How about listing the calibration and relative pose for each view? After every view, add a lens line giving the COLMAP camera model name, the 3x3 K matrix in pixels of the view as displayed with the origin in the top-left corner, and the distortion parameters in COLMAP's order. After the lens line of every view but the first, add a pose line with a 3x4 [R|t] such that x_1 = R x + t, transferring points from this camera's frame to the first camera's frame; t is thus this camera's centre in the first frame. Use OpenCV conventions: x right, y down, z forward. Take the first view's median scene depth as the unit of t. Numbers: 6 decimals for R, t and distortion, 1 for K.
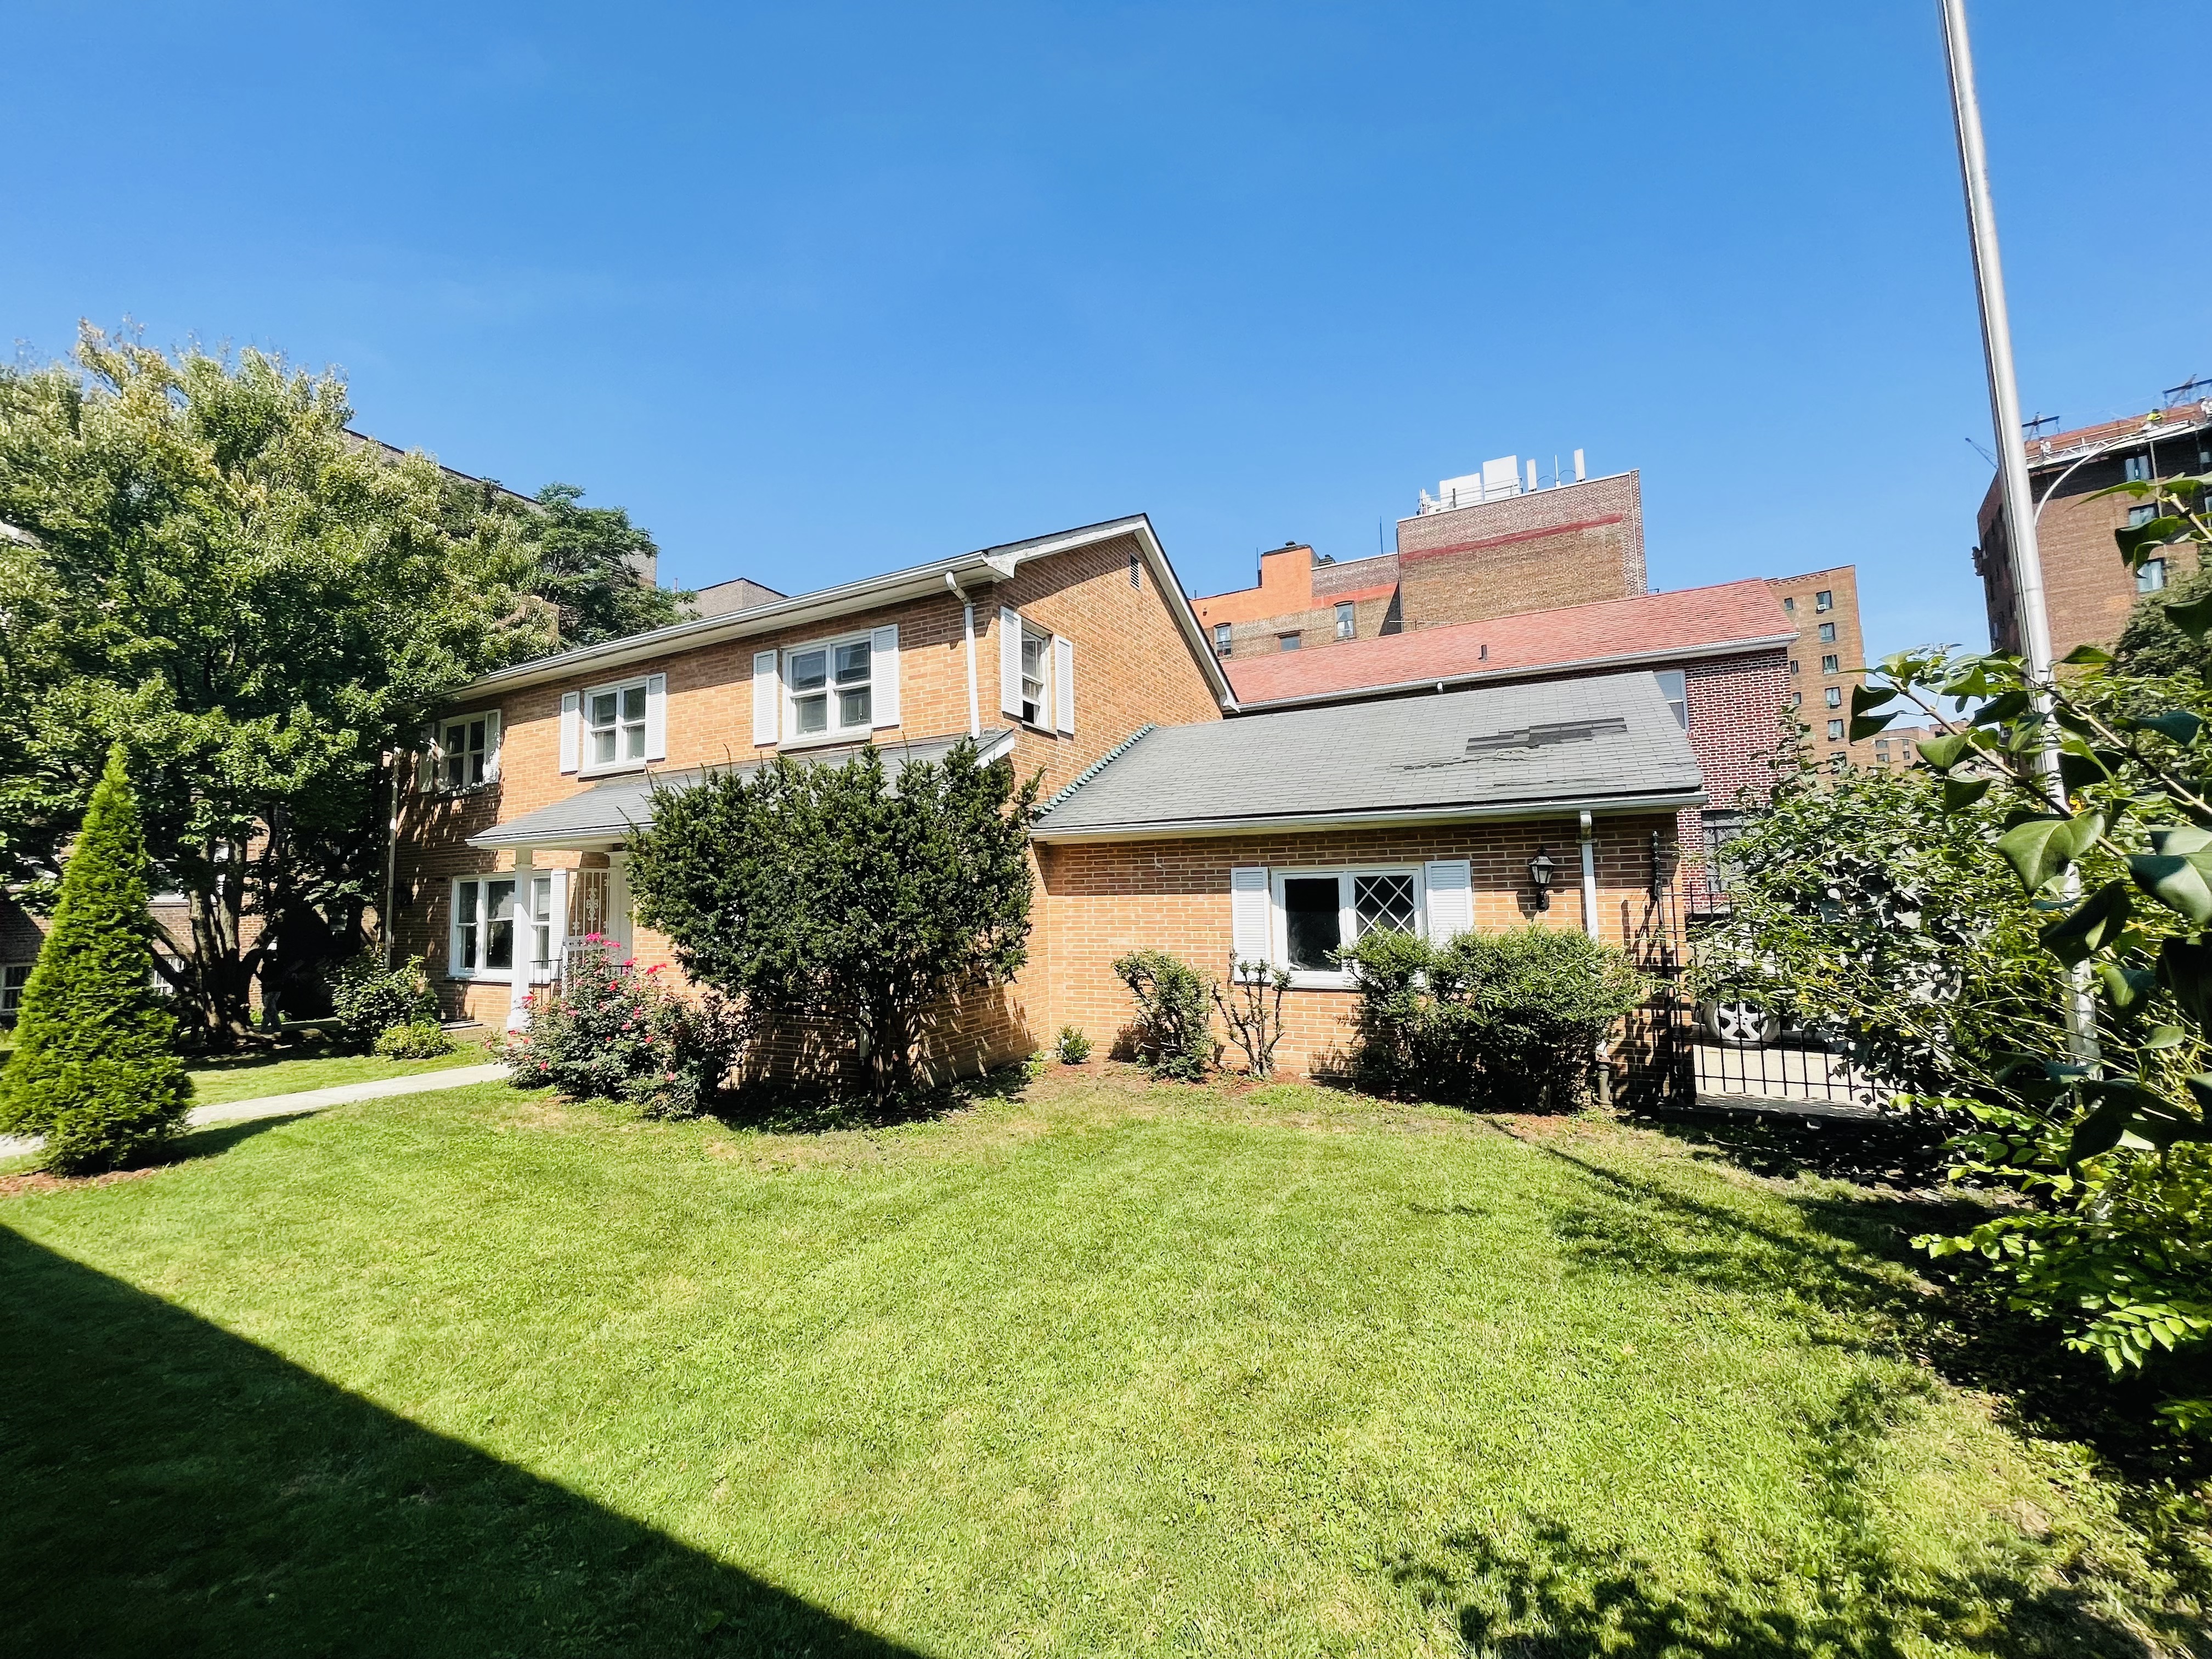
lens RADIAL K [[890.7, 0, 1098.8], [0, 890.7, 826.7], [0, 0, 1]] dist [-0.003282, -0.000149]
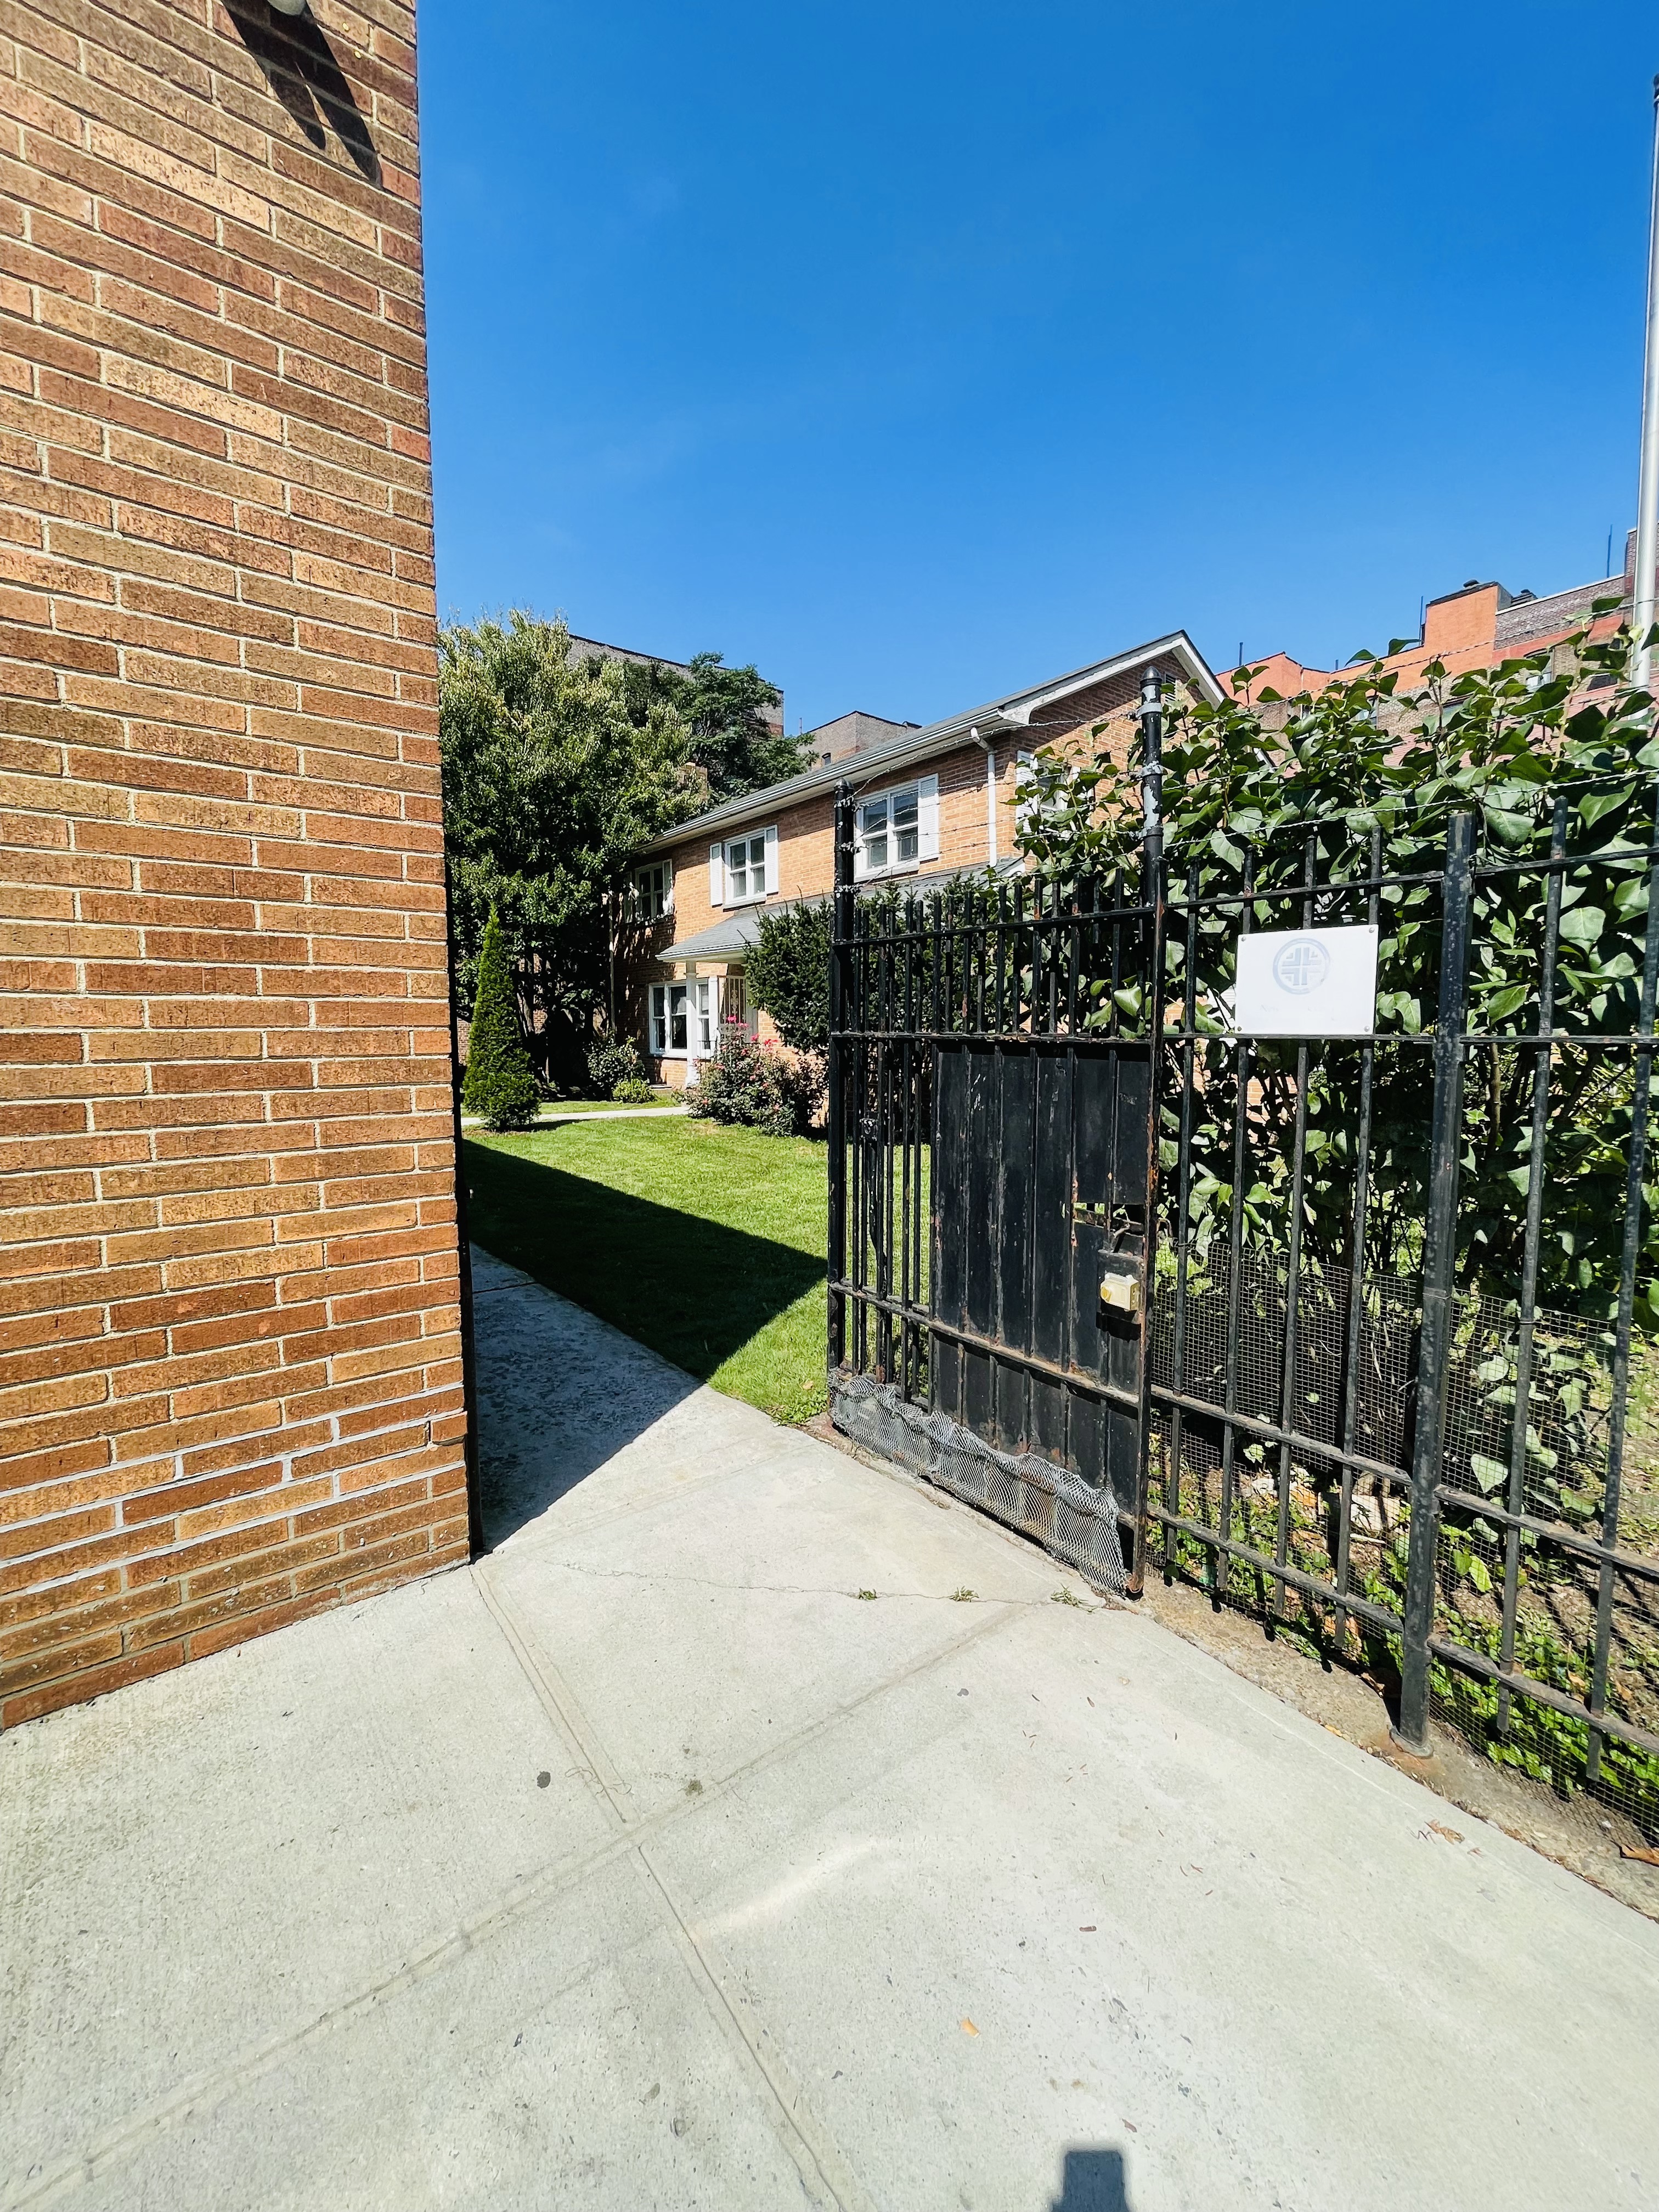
lens RADIAL K [[890.7, 0, 829.5], [0, 890.7, 1106.0], [0, 0, 1]] dist [-0.003282, -0.000149]
pose [[0.910995, 0.056245, -0.408565, 0.140720], [0.017362, 0.984548, 0.174251, 0.007403], [0.412053, -0.165835, 0.895942, -0.206947]]
